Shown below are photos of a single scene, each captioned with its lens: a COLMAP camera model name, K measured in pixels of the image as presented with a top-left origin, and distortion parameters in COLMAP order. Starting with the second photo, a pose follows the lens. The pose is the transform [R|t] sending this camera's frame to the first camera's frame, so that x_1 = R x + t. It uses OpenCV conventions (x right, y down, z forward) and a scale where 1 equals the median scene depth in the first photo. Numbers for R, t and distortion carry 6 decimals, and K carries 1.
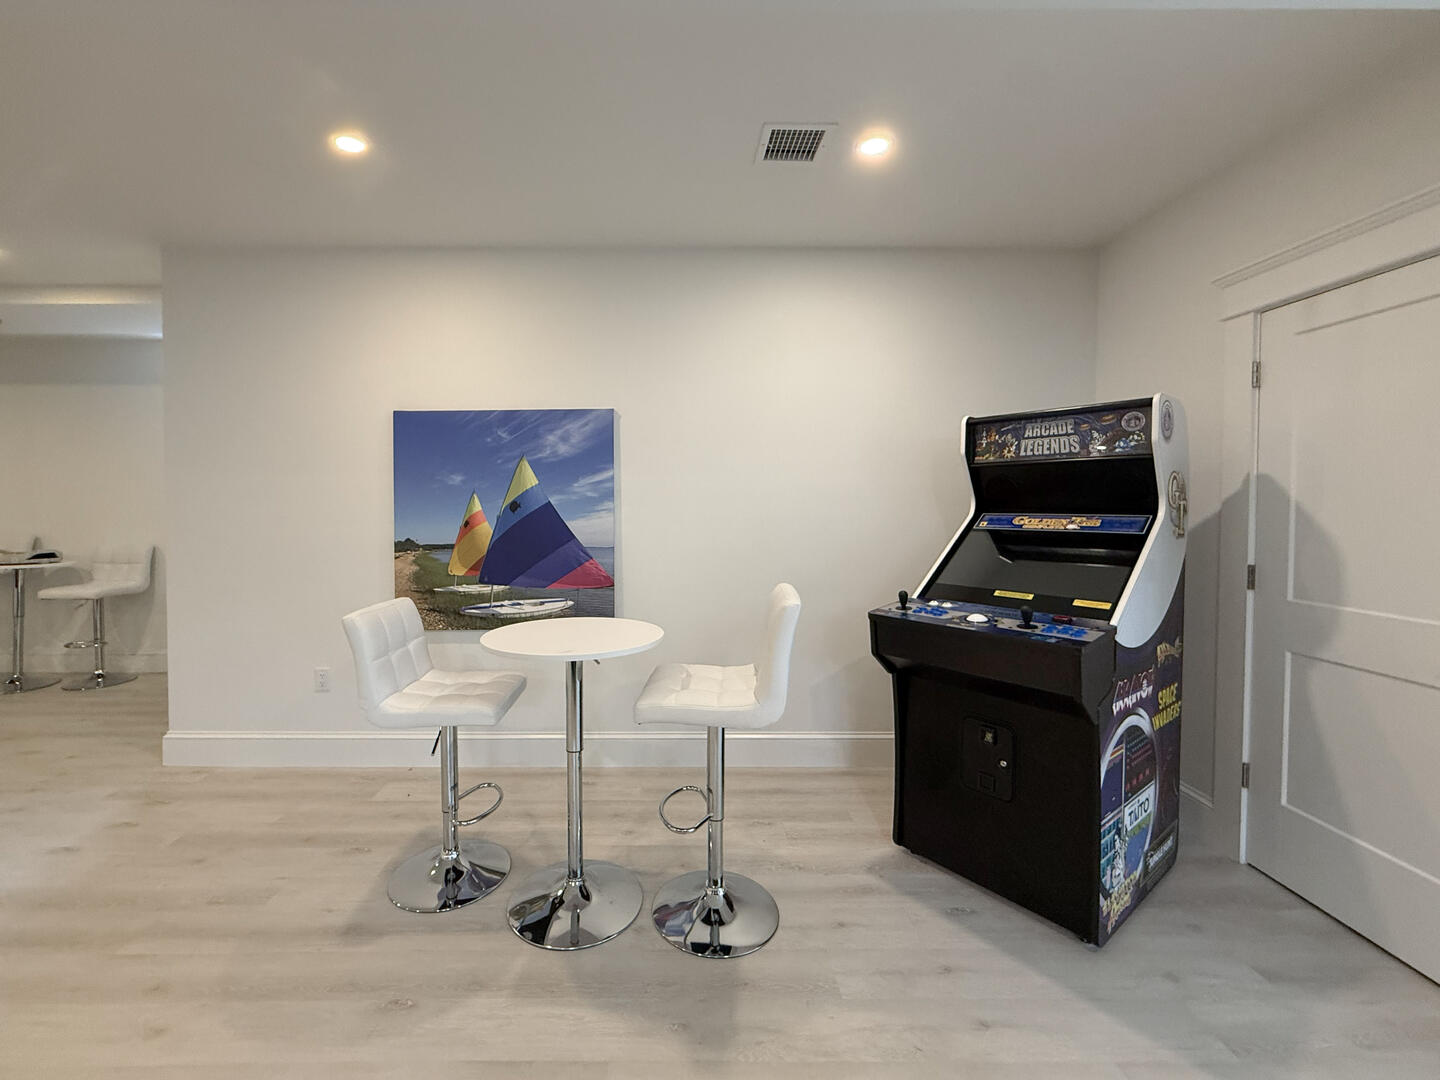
lens RADIAL K [[587.7, 0, 719.6], [0, 587.7, 525.8], [0, 0, 1]] dist [0.000052, -0.000188]
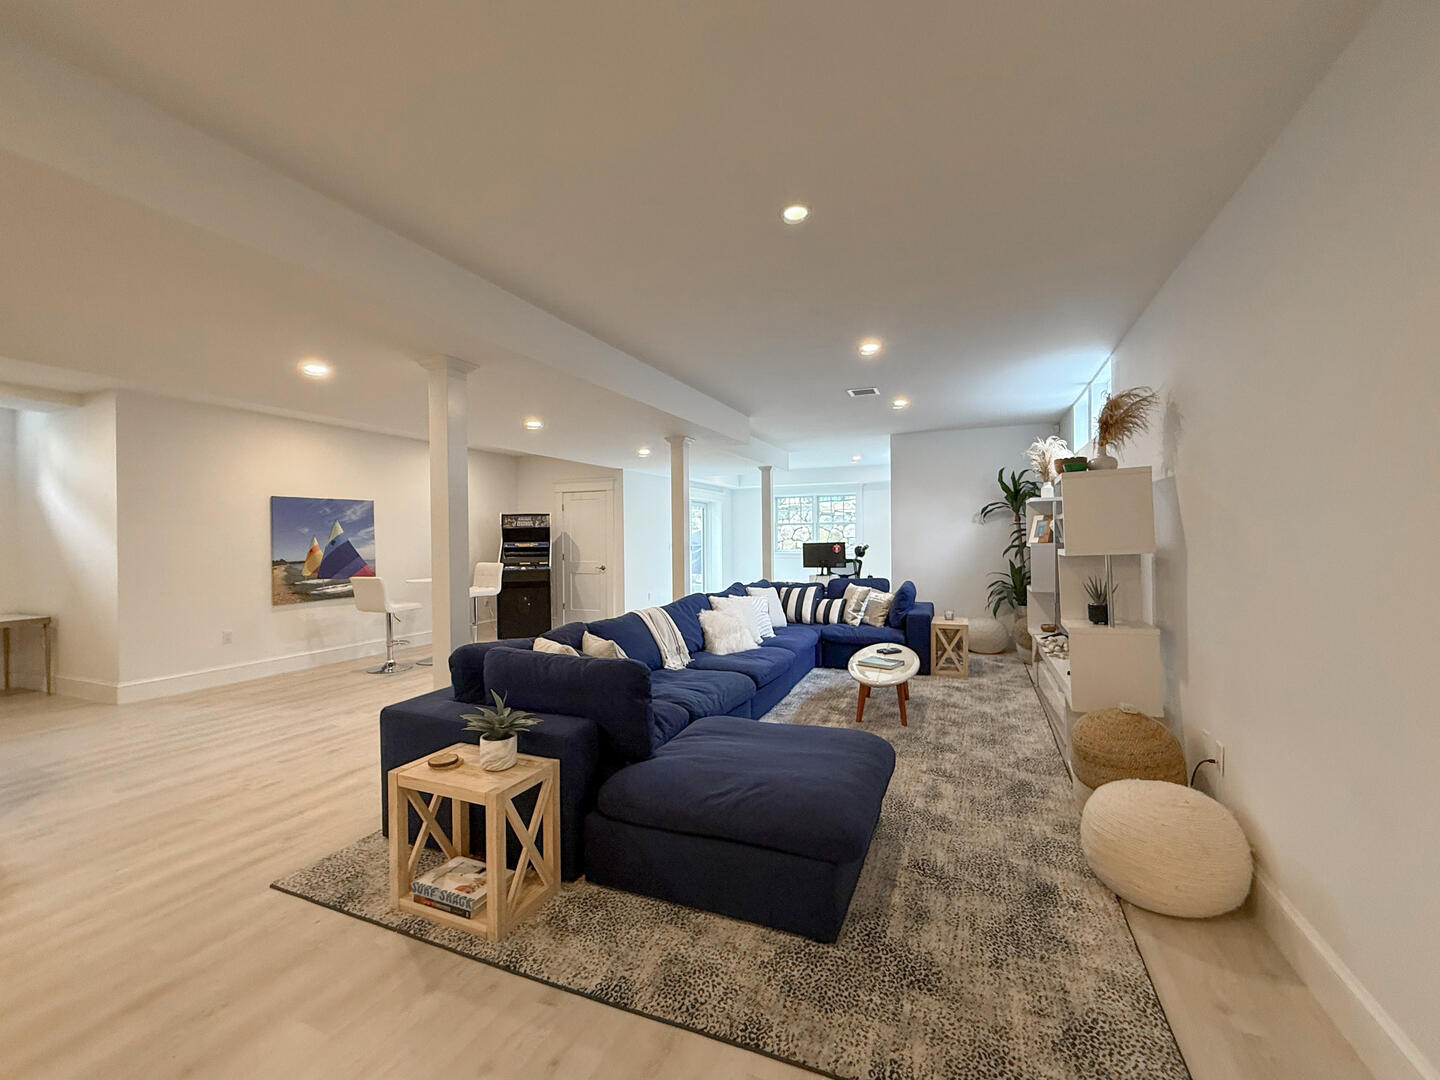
lens RADIAL K [[587.7, 0, 721.6], [0, 587.7, 538.0], [0, 0, 1]] dist [0.000052, -0.000188]
pose [[0.390269, -0.005190, 0.920686, -1.811267], [0.047272, 0.998778, -0.014408, 0.050422], [-0.919487, 0.049145, 0.390037, -1.201544]]
